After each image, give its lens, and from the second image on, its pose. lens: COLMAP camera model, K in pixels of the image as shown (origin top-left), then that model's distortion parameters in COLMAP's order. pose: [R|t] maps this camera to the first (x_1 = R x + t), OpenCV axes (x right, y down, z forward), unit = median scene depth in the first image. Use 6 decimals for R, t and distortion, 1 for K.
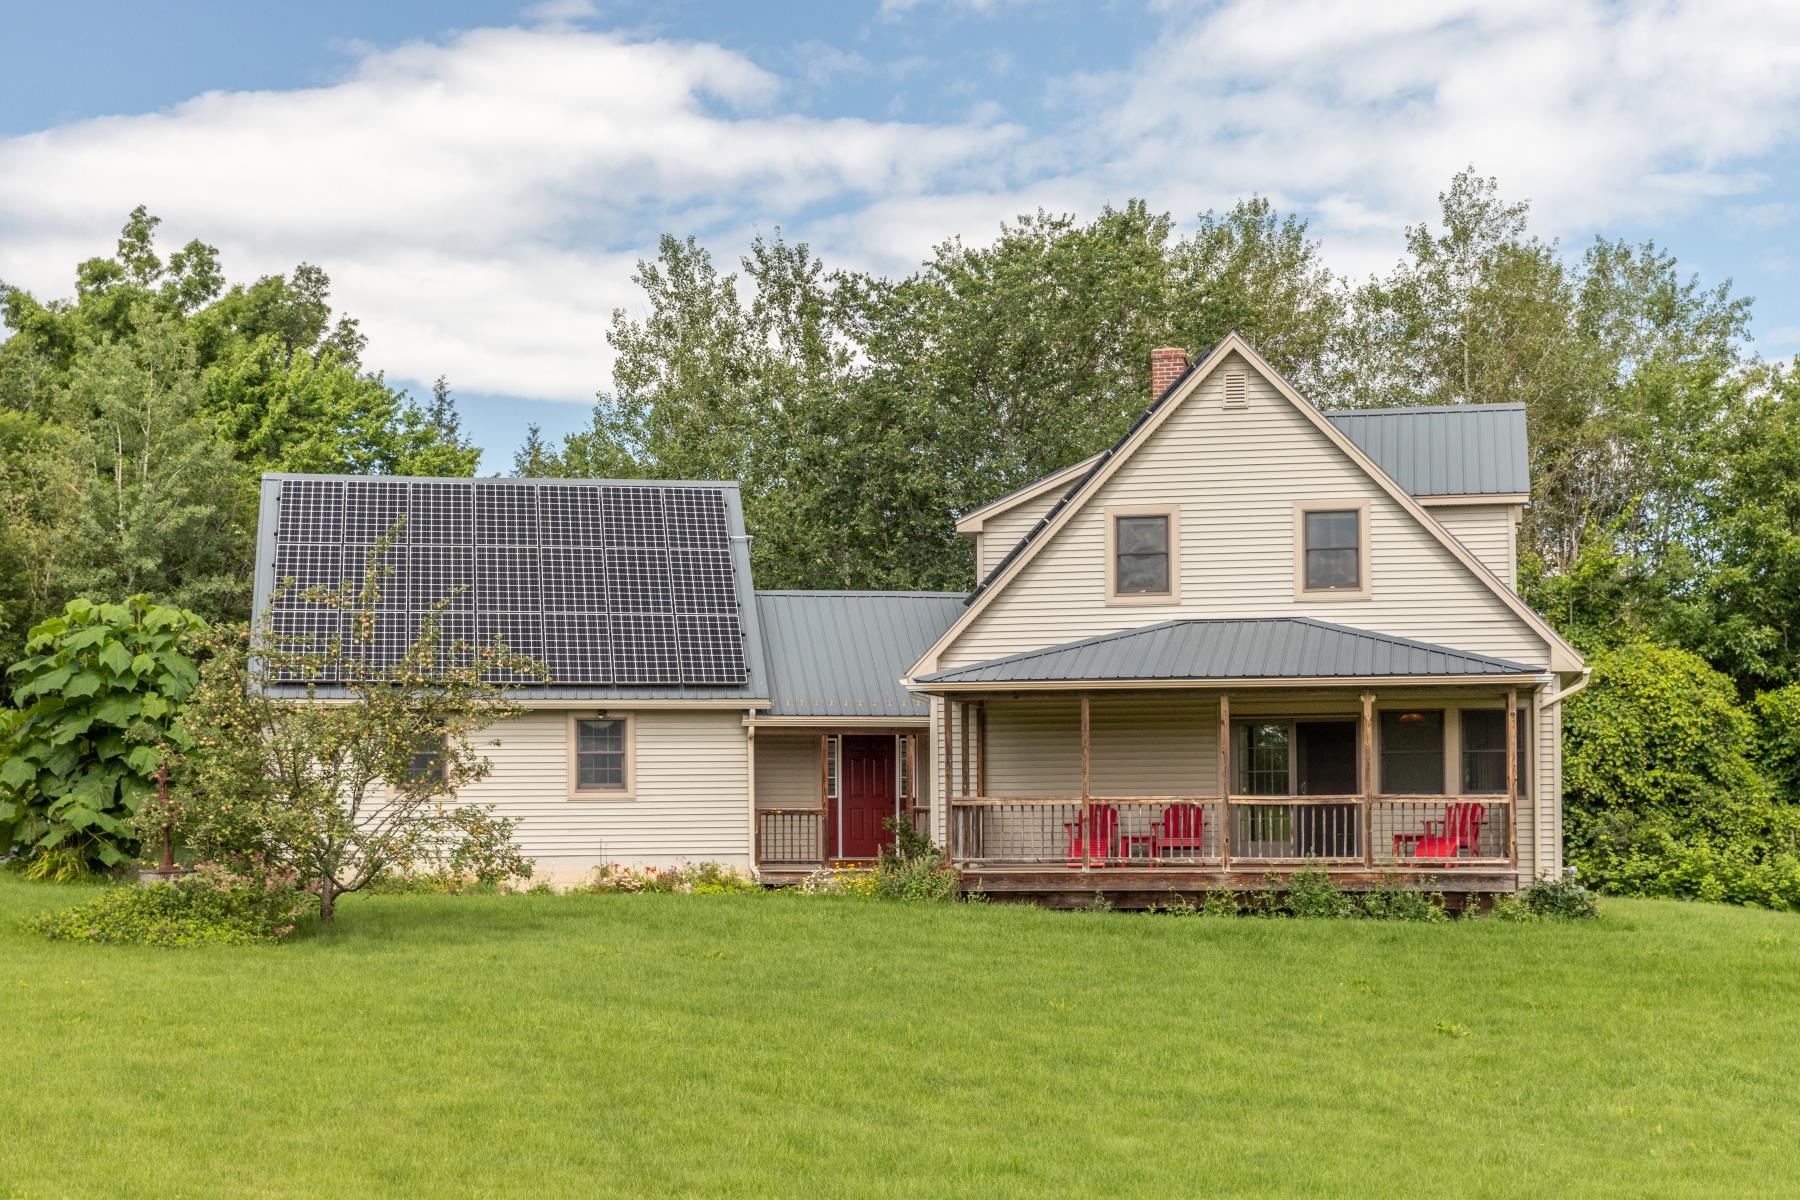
lens RADIAL K [[2579.7, 0, 898.4], [0, 2579.7, 602.5], [0, 0, 1]] dist [0.026766, 0.000000]
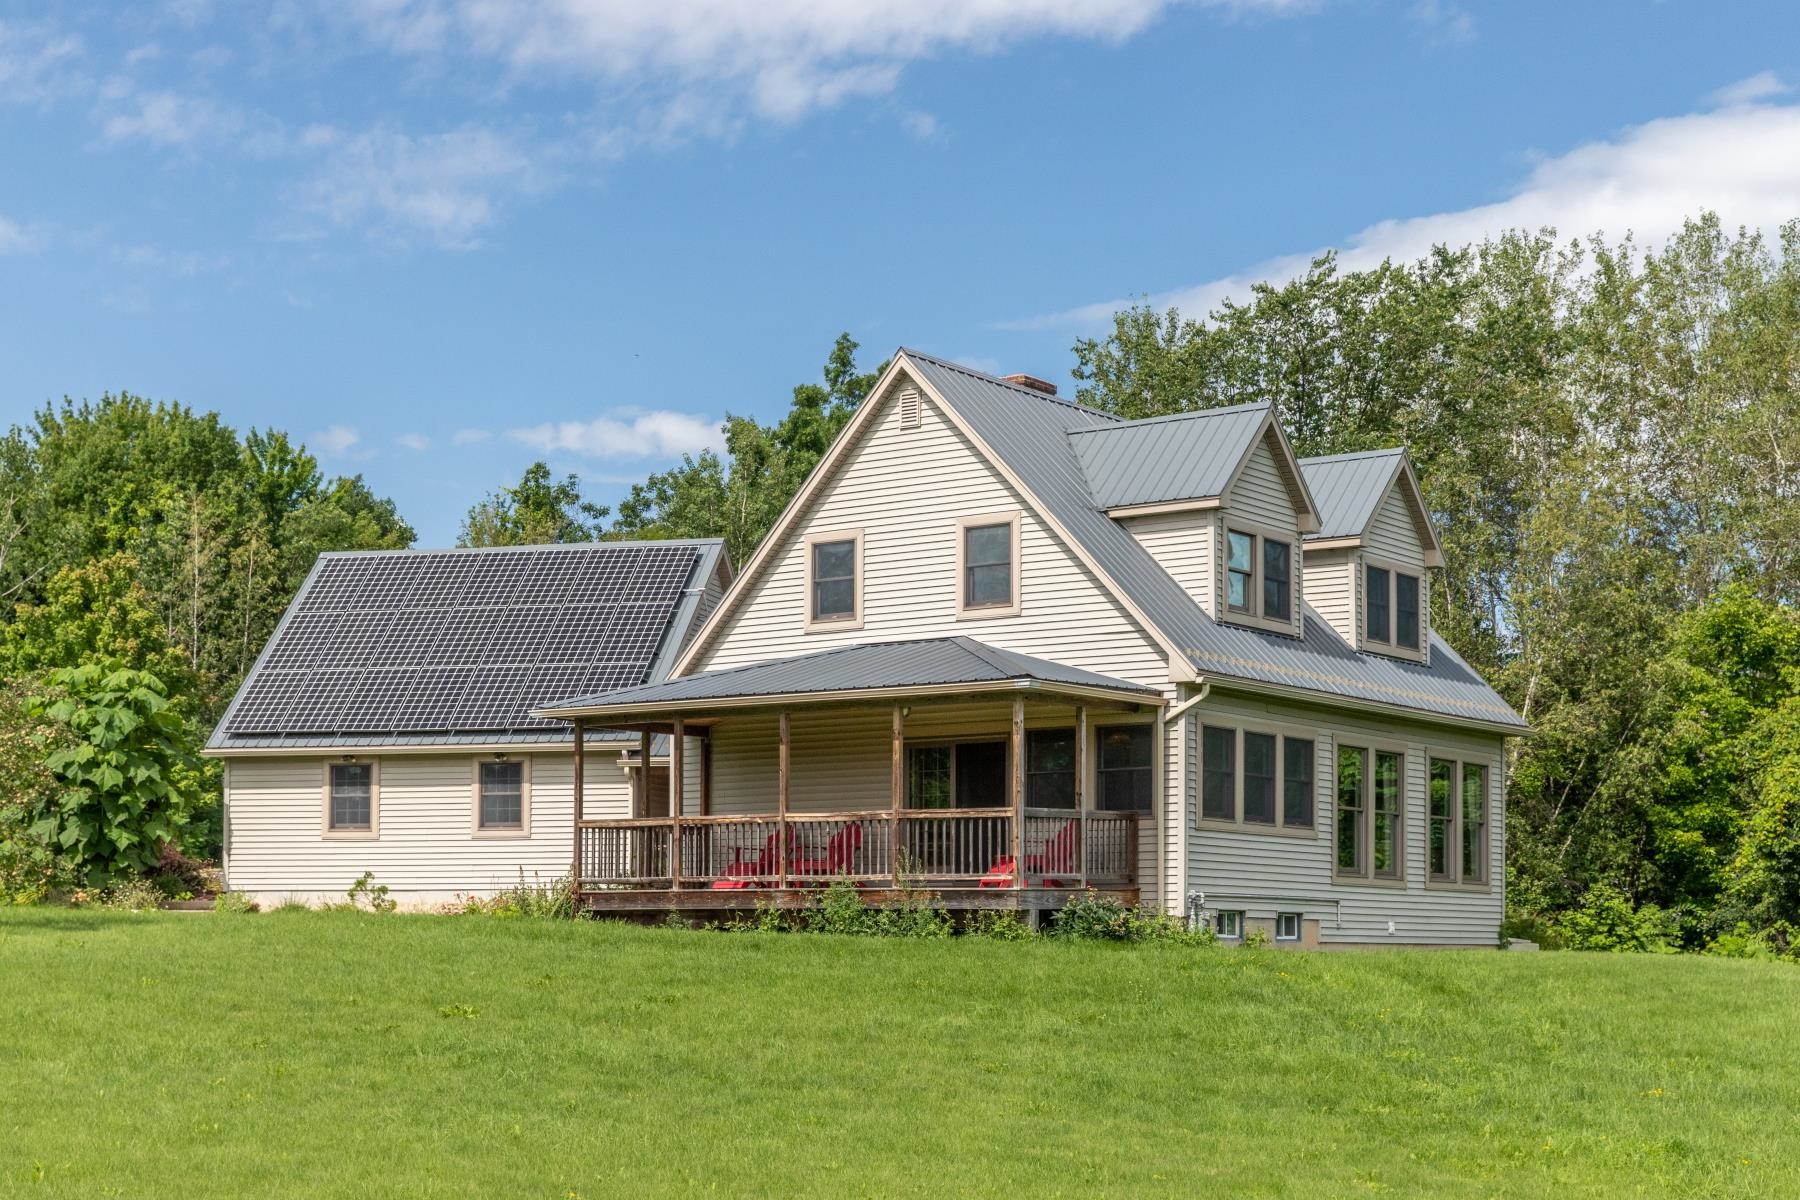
lens RADIAL K [[2639.6, 0, 900.3], [0, 2639.6, 600.6], [0, 0, 1]] dist [0.046805, 0.000000]
pose [[0.895249, -0.044840, -0.443304, 0.573635], [0.023591, 0.998298, -0.053334, 0.044479], [0.444941, 0.037290, 0.894783, 0.098068]]
